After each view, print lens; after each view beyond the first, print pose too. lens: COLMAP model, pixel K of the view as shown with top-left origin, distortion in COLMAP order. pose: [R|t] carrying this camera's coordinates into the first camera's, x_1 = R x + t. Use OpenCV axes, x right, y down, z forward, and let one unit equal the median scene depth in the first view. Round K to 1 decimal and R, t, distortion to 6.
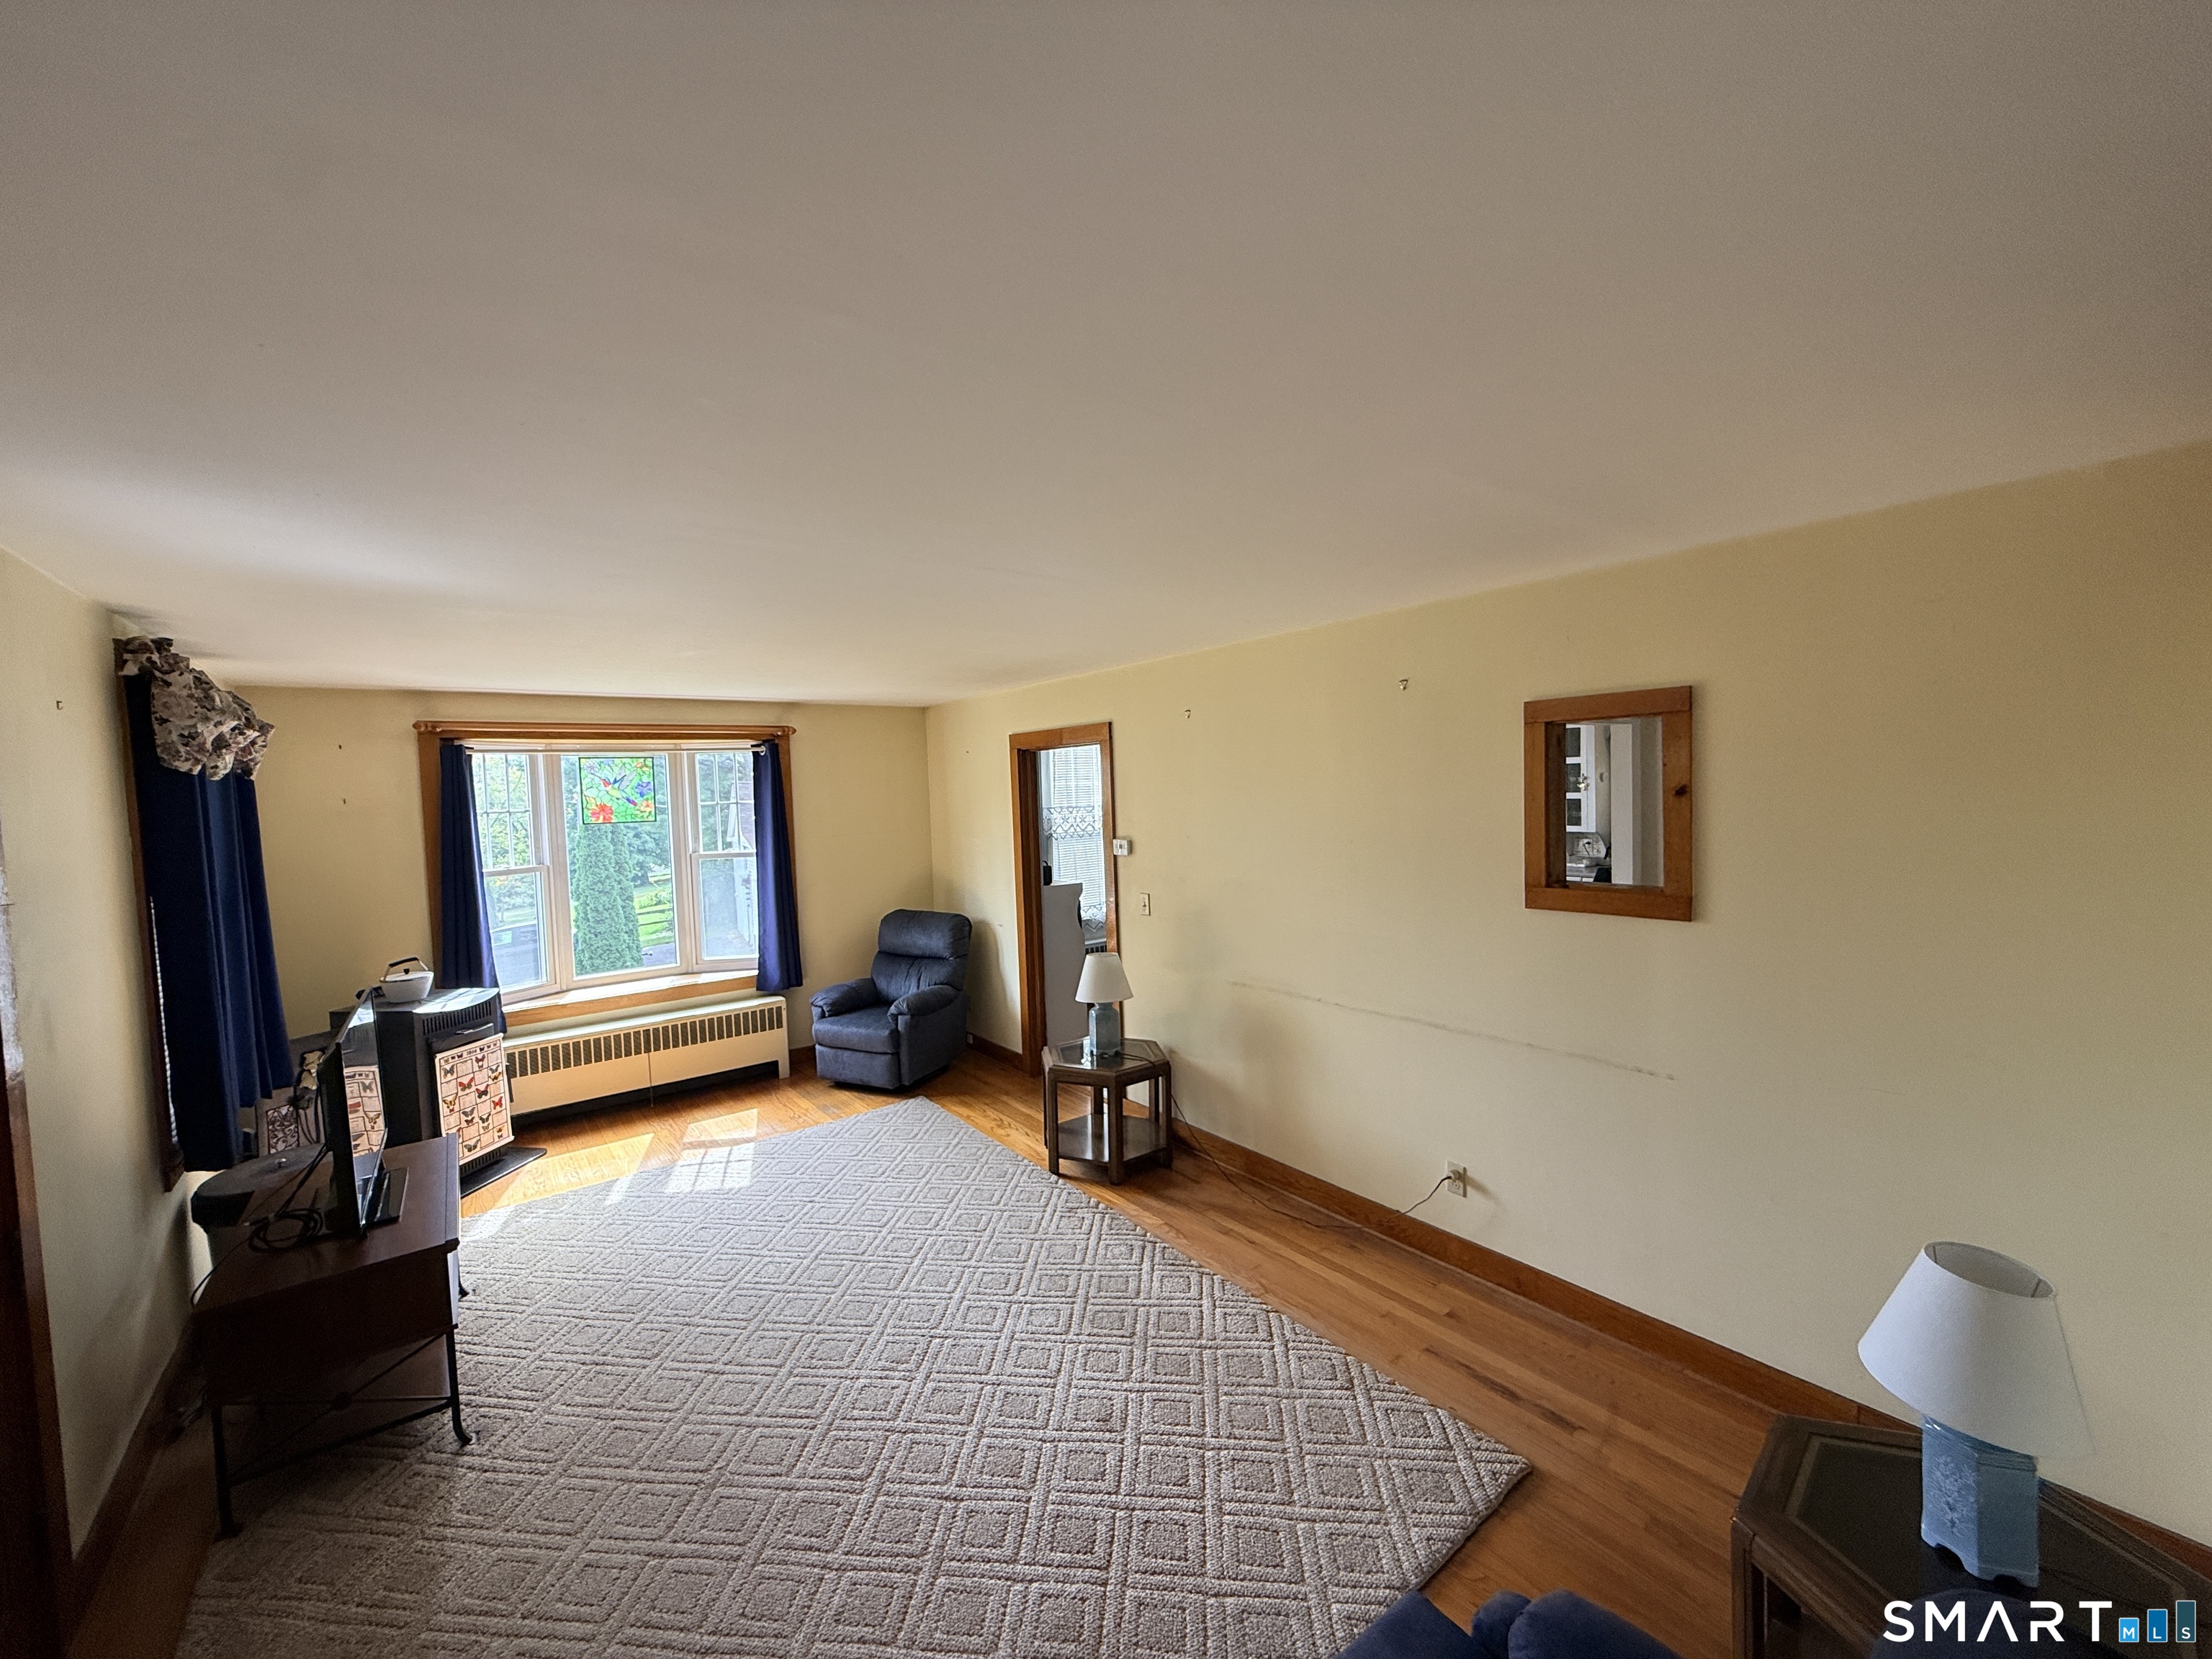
lens RADIAL K [[884.3, 0, 1101.9], [0, 884.3, 830.2], [0, 0, 1]] dist [-0.000089, 0.000198]
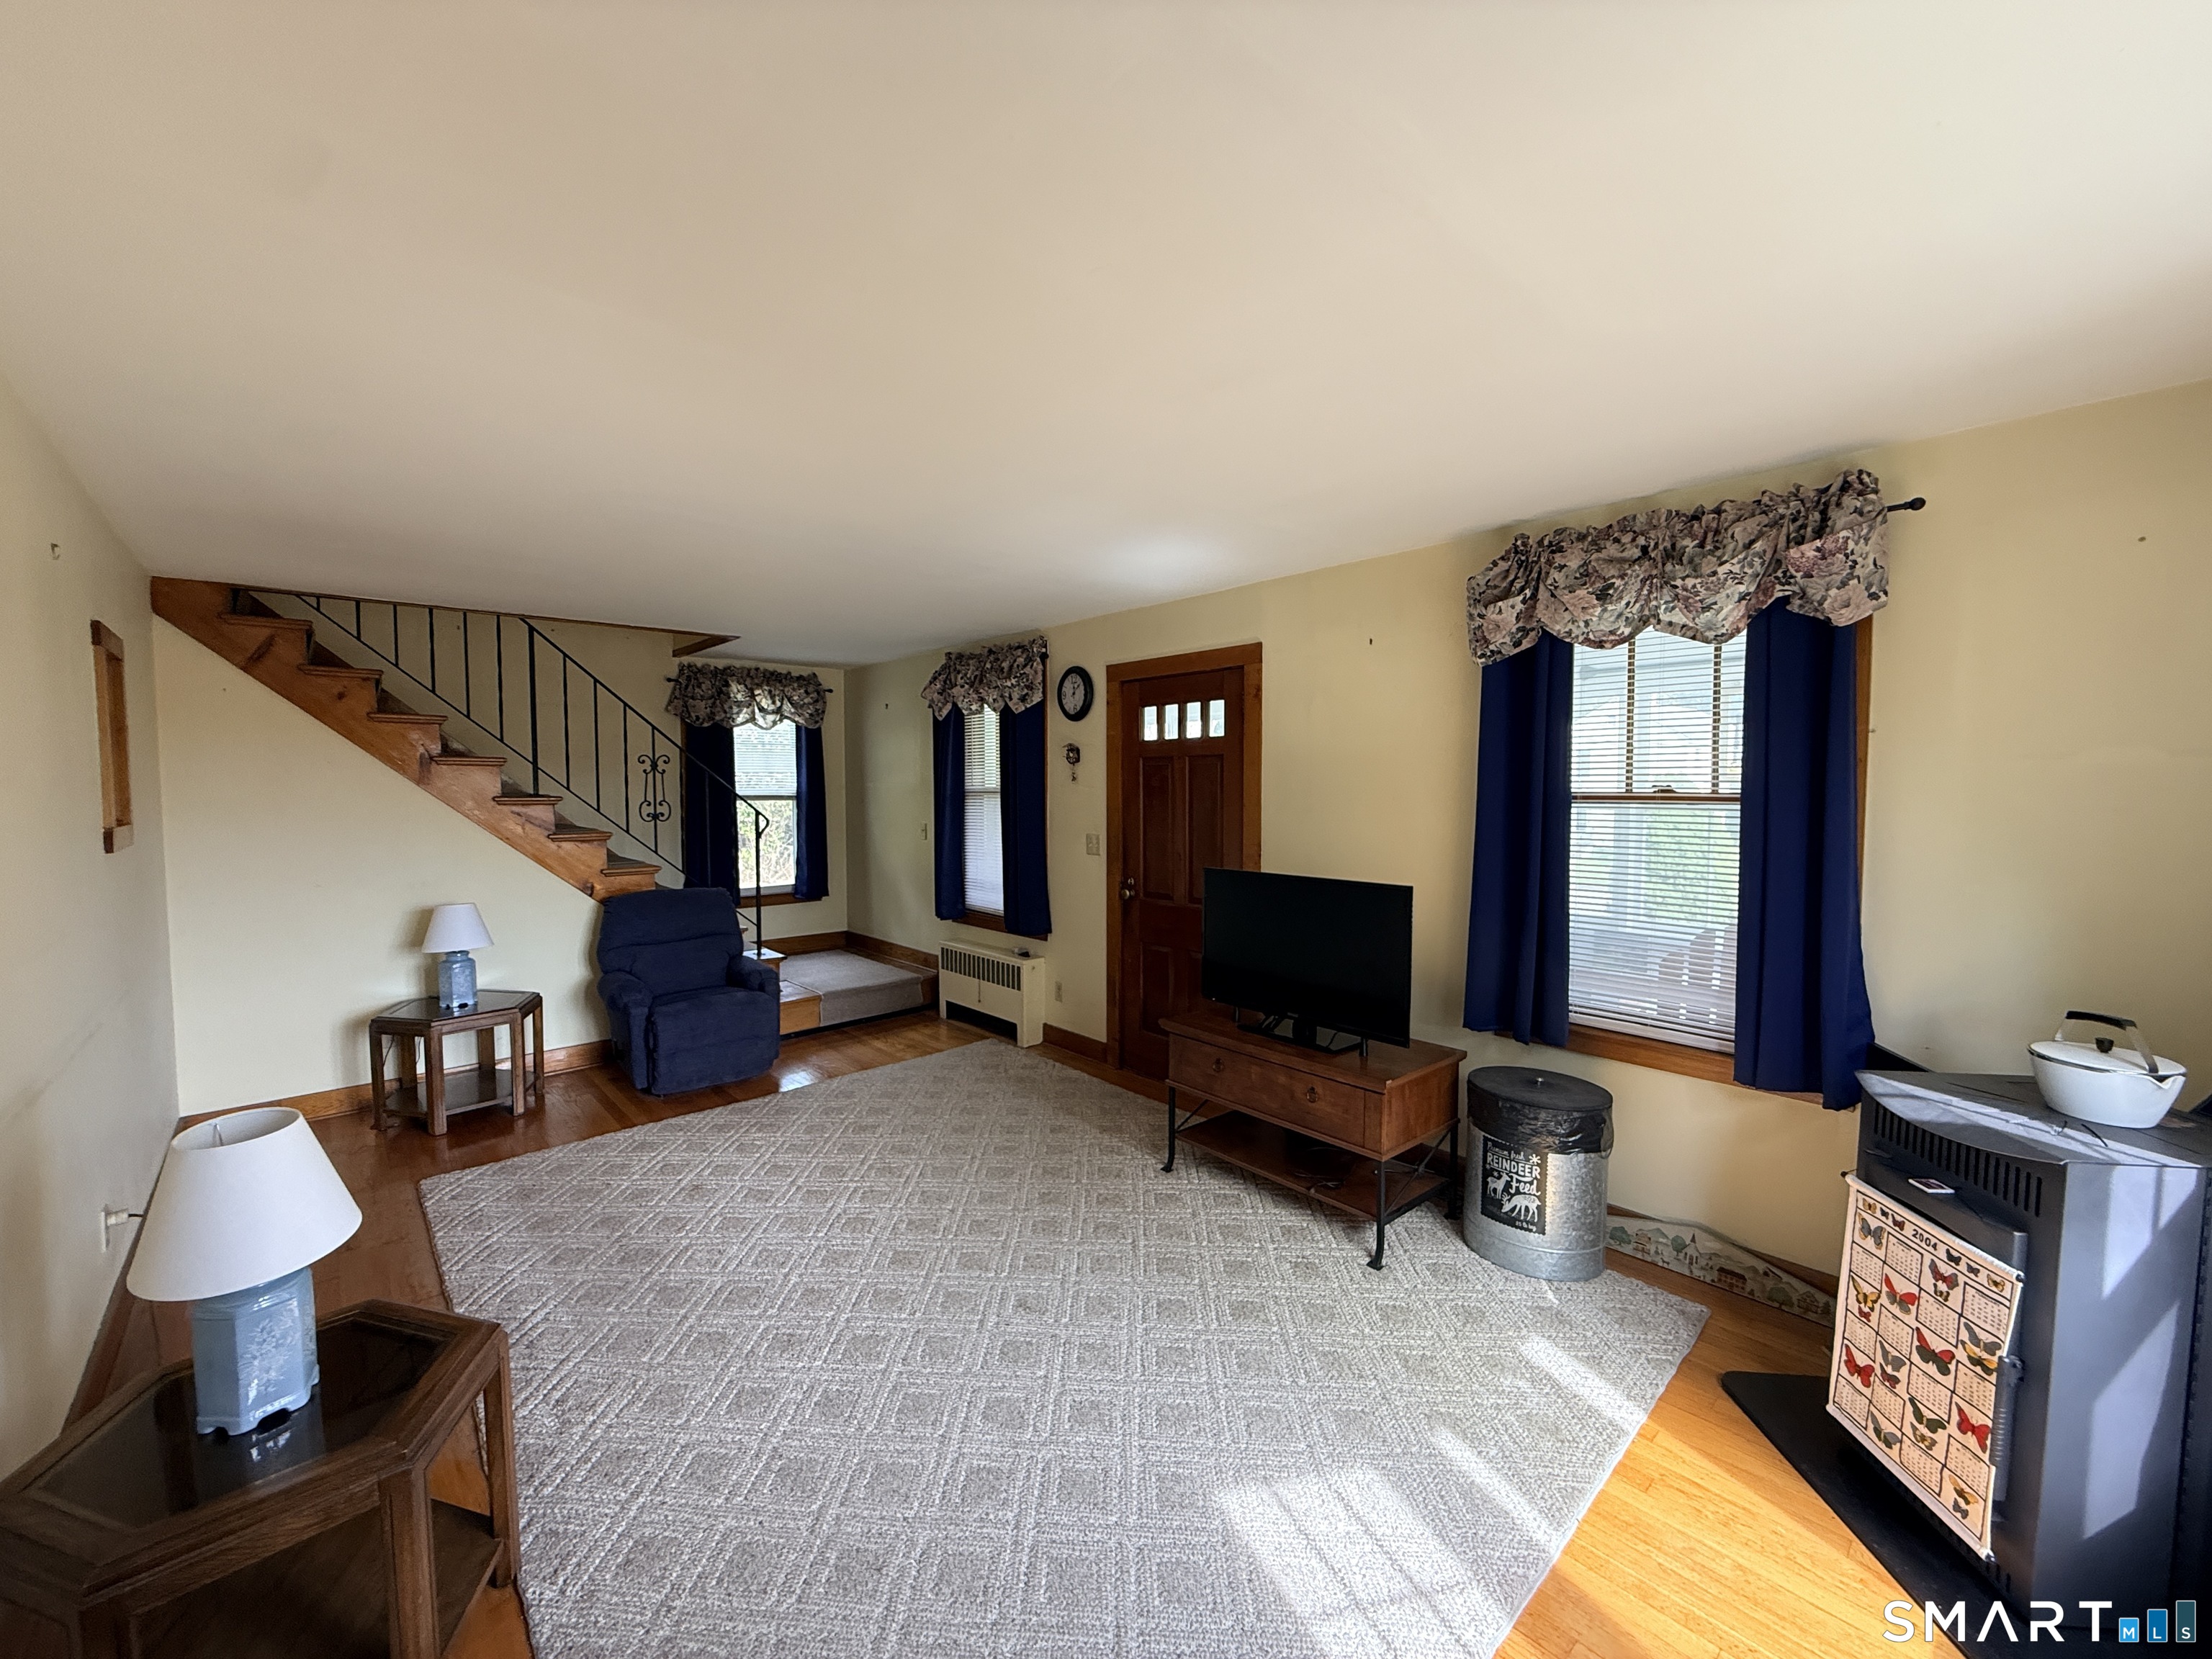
lens RADIAL K [[884.3, 0, 1101.9], [0, 884.3, 830.2], [0, 0, 1]] dist [-0.000089, 0.000198]
pose [[-0.995437, 0.042724, -0.085326, -0.312641], [0.033411, 0.993617, 0.107741, 0.002964], [0.089384, 0.104398, -0.990511, 1.403993]]
